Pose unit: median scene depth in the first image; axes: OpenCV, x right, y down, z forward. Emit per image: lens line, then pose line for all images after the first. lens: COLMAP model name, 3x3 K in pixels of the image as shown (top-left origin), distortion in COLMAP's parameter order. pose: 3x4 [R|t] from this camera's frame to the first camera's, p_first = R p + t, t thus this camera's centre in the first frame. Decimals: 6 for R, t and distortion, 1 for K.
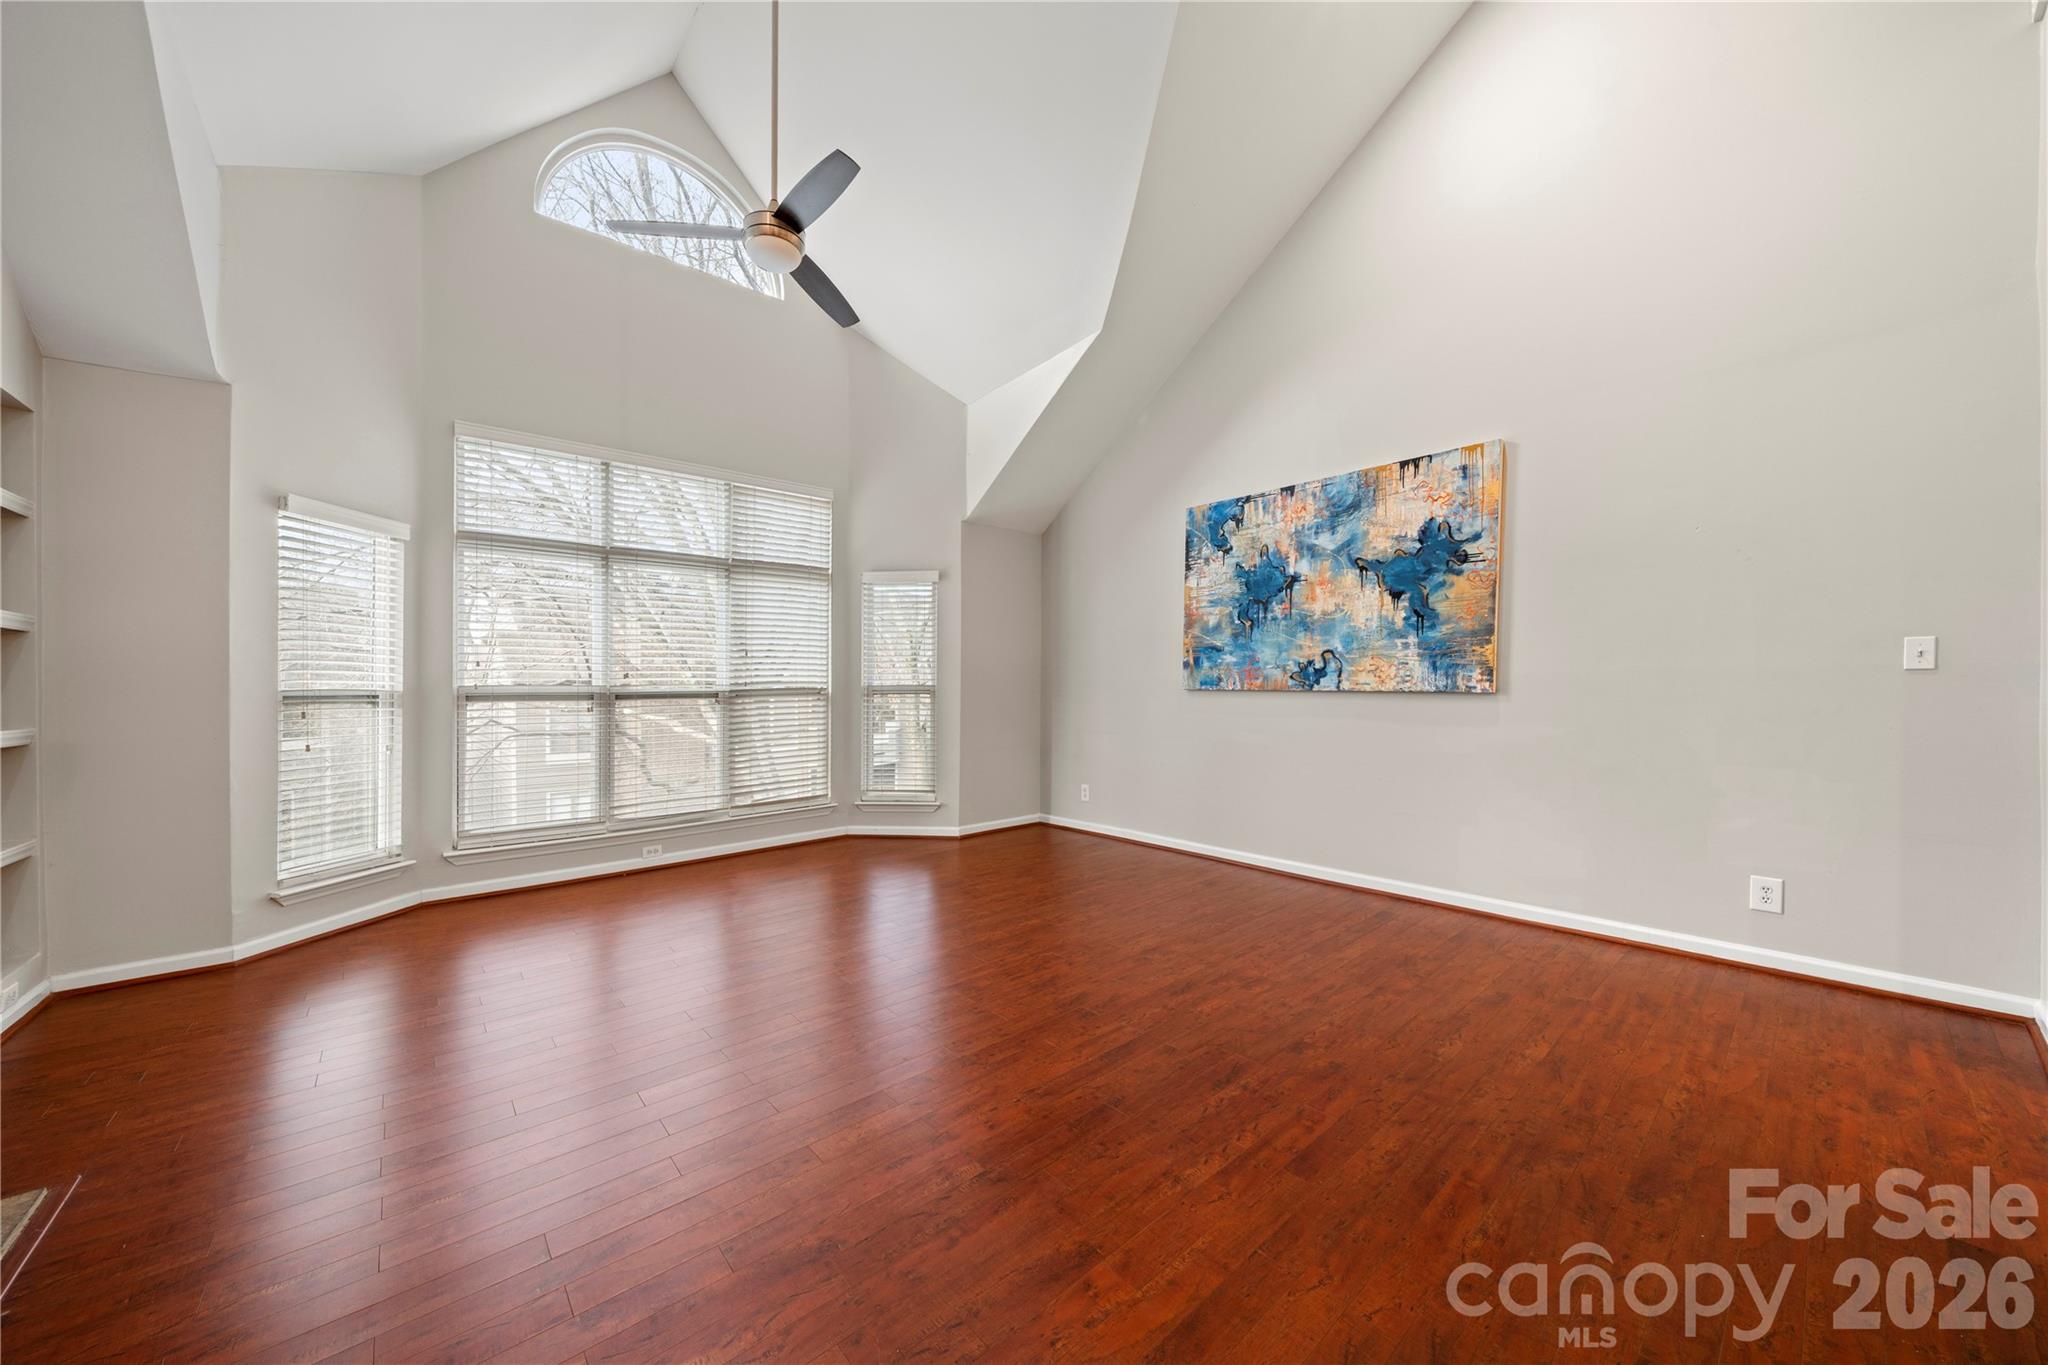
lens RADIAL K [[711.4, 0, 1023.2], [0, 711.4, 703.2], [0, 0, 1]] dist [-0.001233, -0.000335]
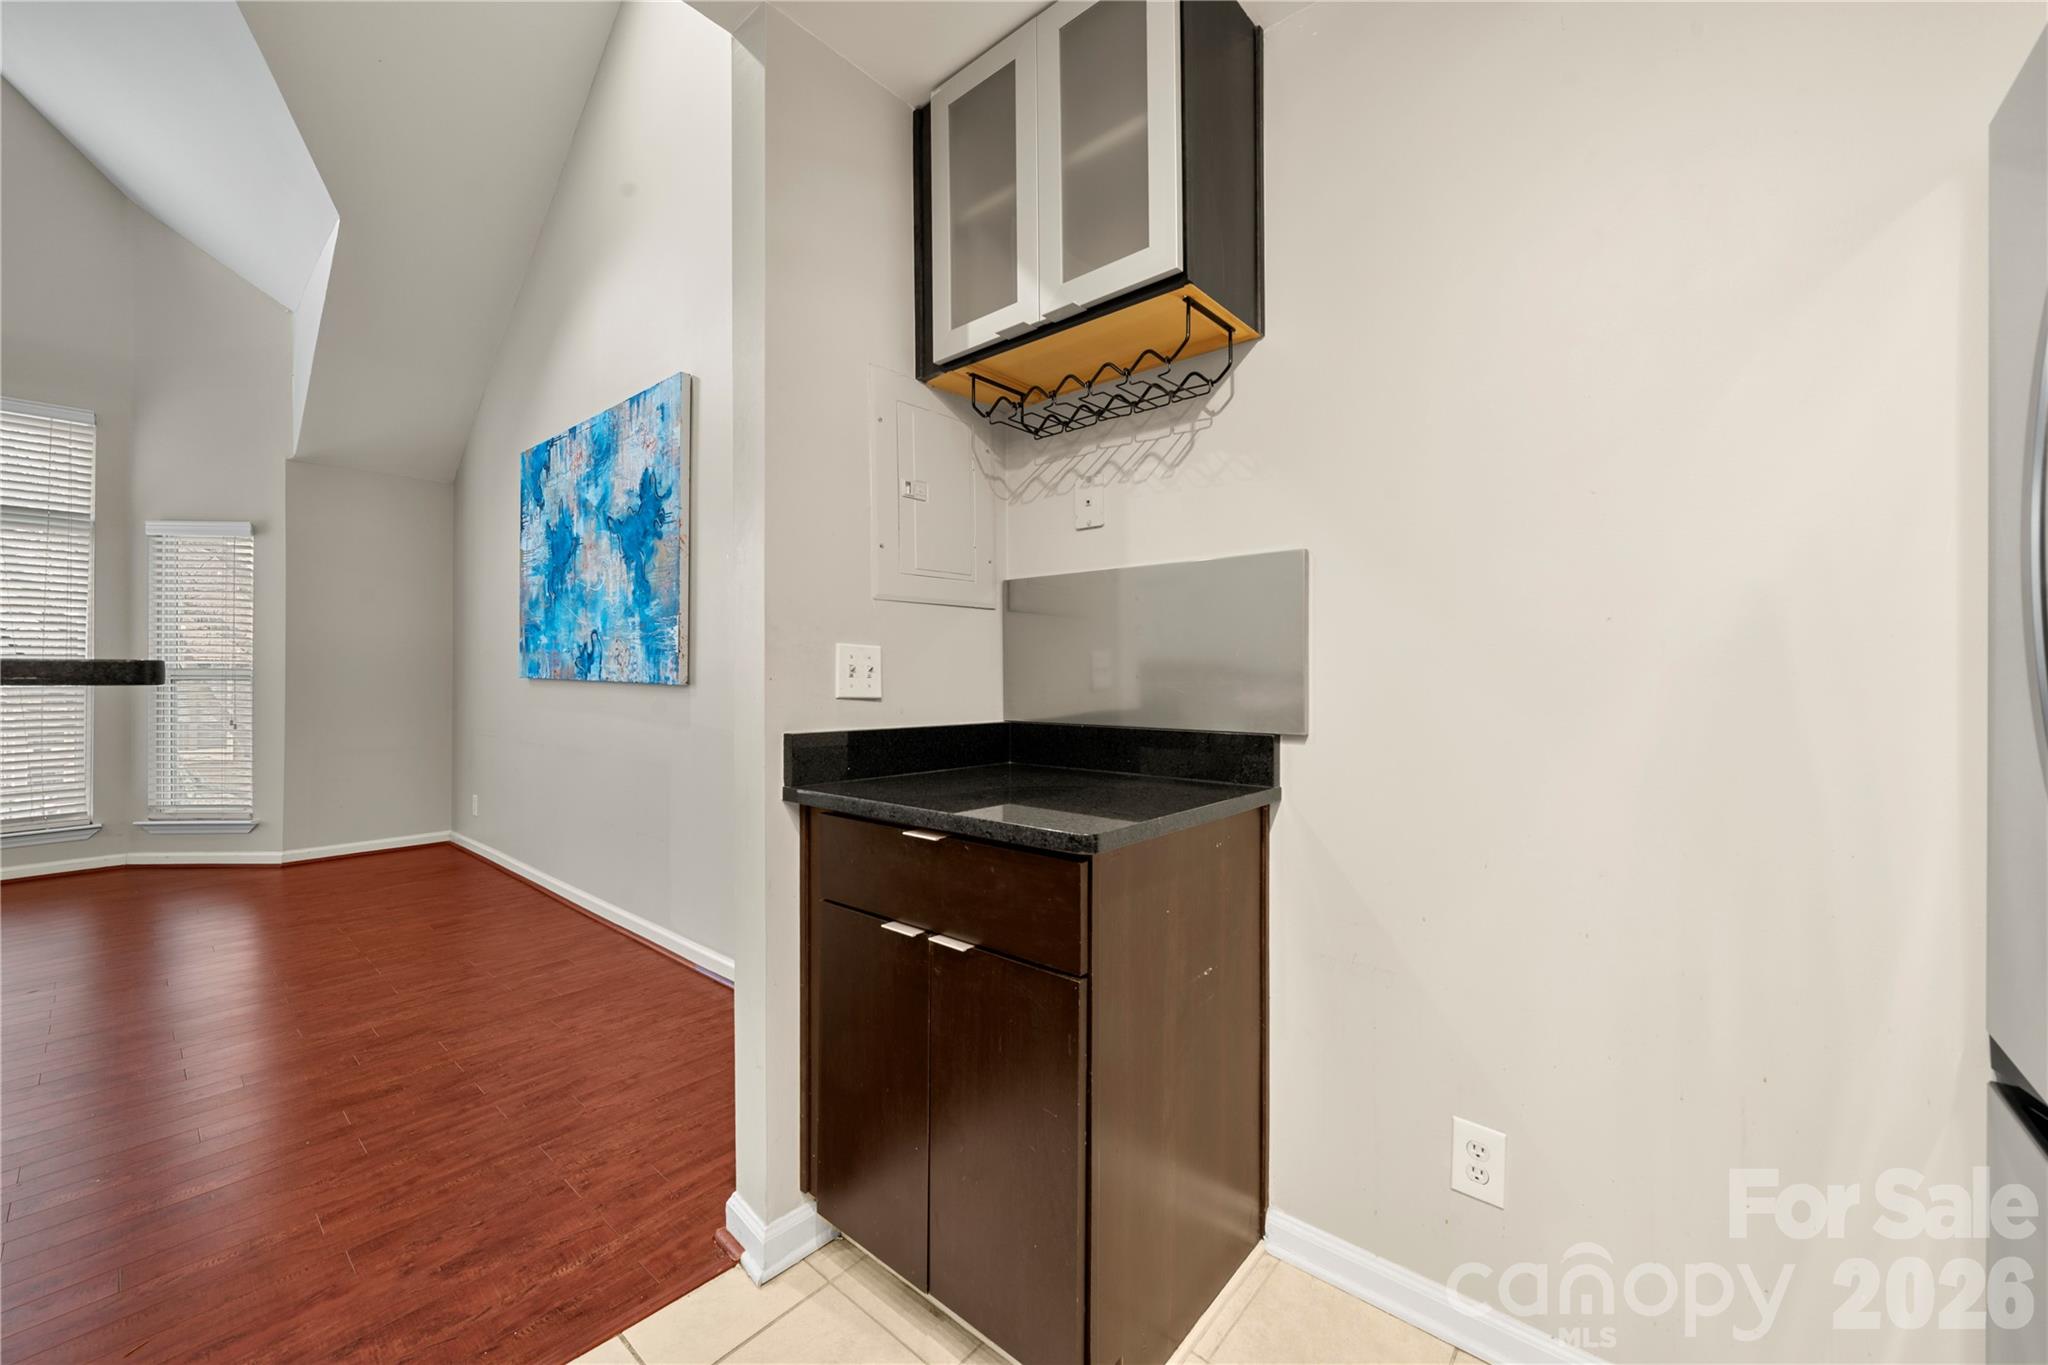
lens RADIAL K [[780.1, 0, 1018.1], [0, 780.1, 682.4], [0, 0, 1]] dist [0.003036, -0.000021]
pose [[0.991501, 0.006630, 0.129930, 0.788277], [-0.005375, 0.999936, -0.010002, -0.009331], [-0.129988, 0.009218, 0.991473, 0.060211]]
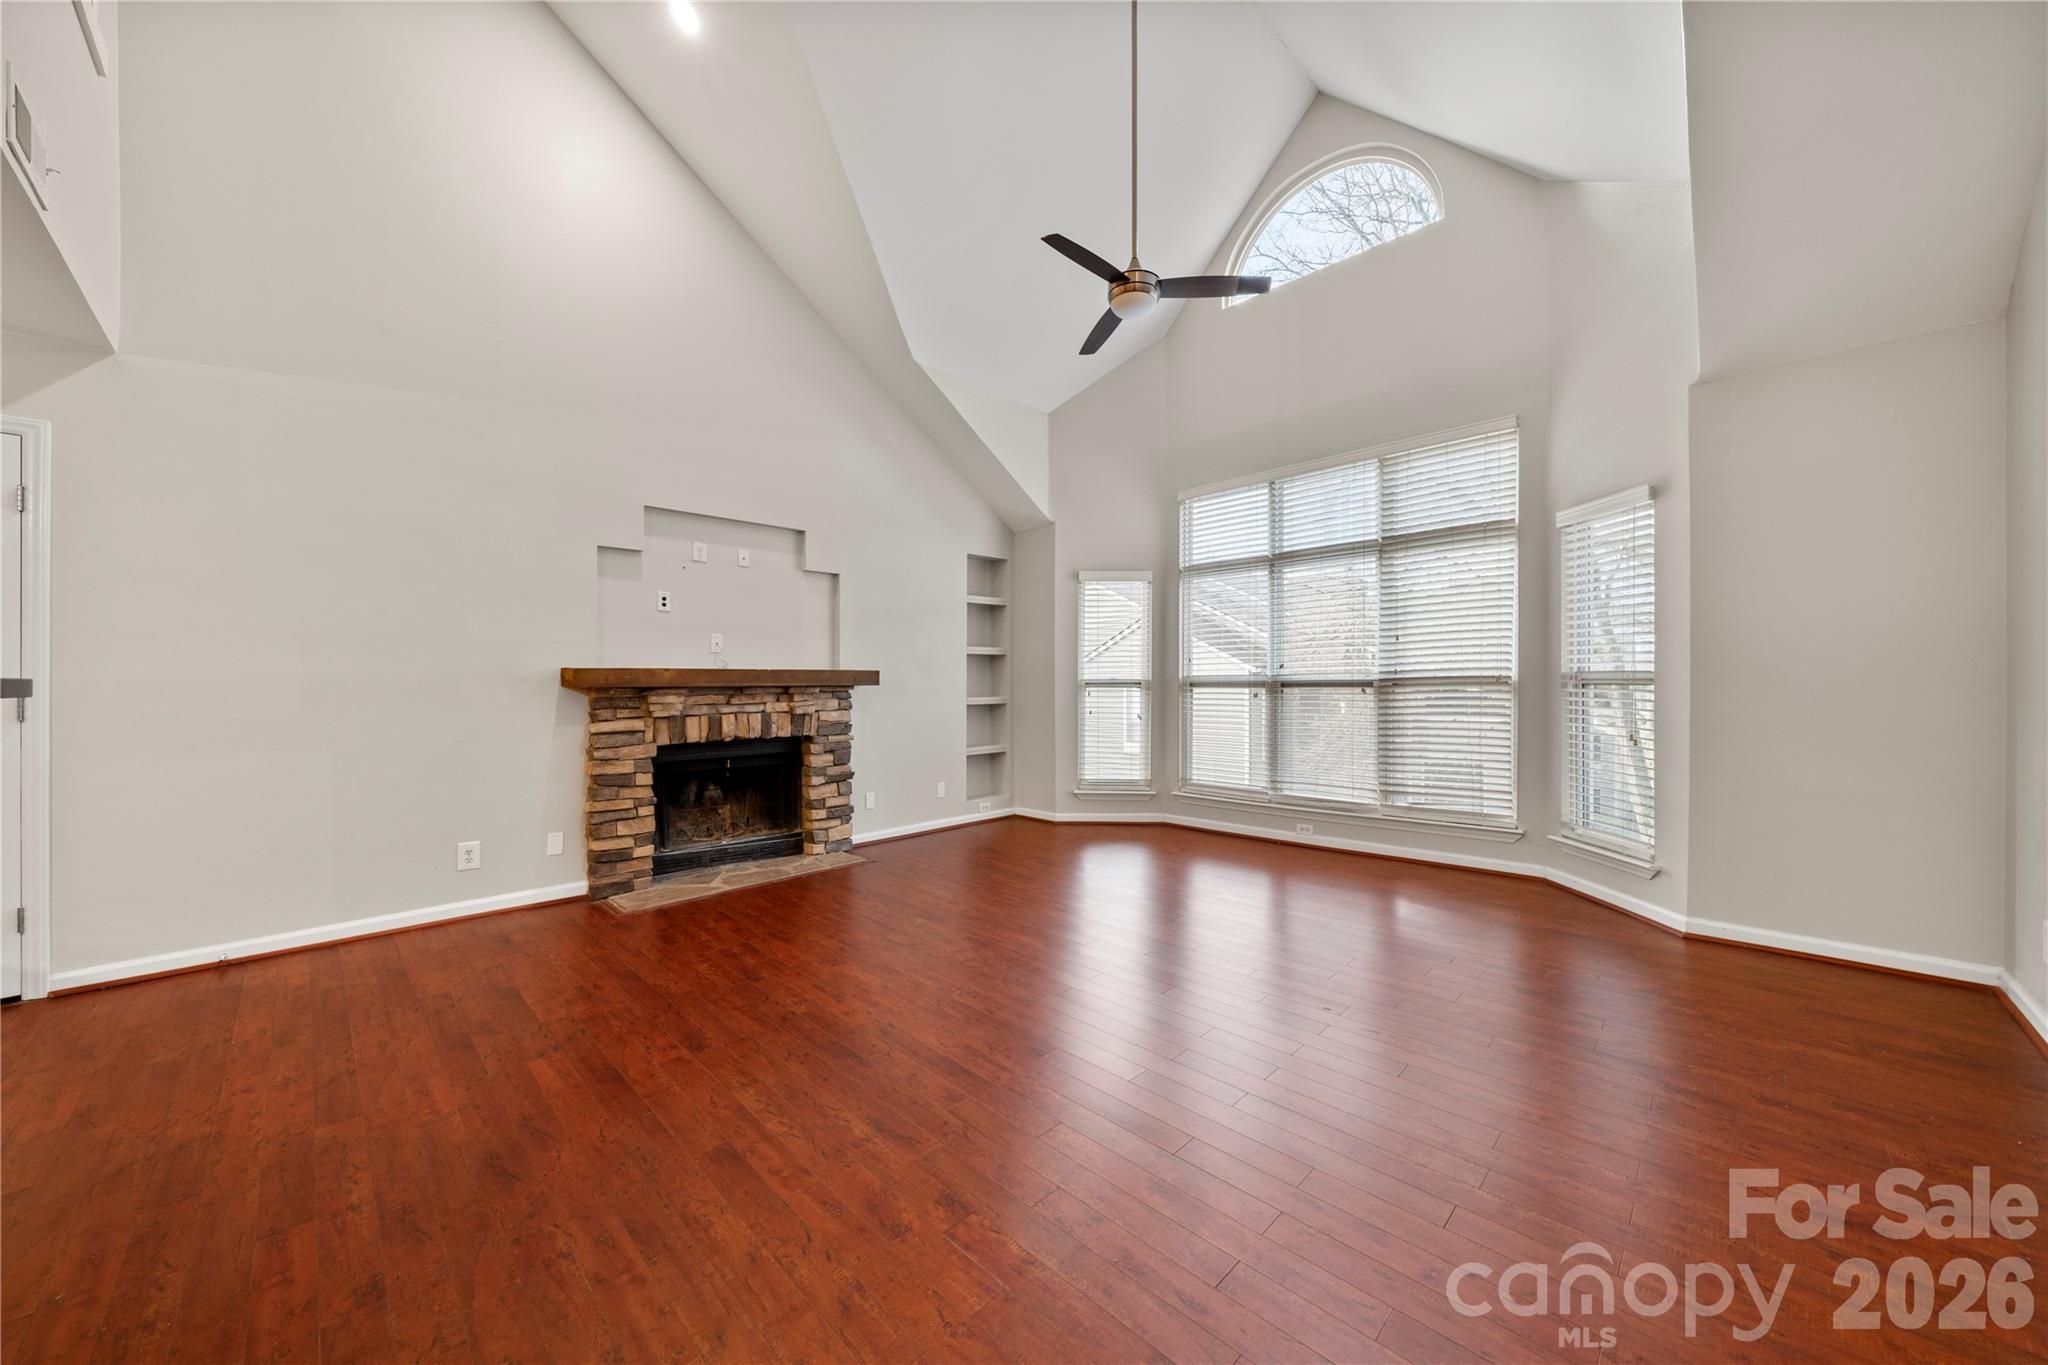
lens RADIAL K [[718.4, 0, 1016.4], [0, 718.4, 678.0], [0, 0, 1]] dist [0.000343, -0.000070]
pose [[0.065927, 0.001261, -0.997824, 0.599816], [-0.012558, 0.999921, 0.000434, -0.017097], [0.997745, 0.012502, 0.065938, 0.554508]]
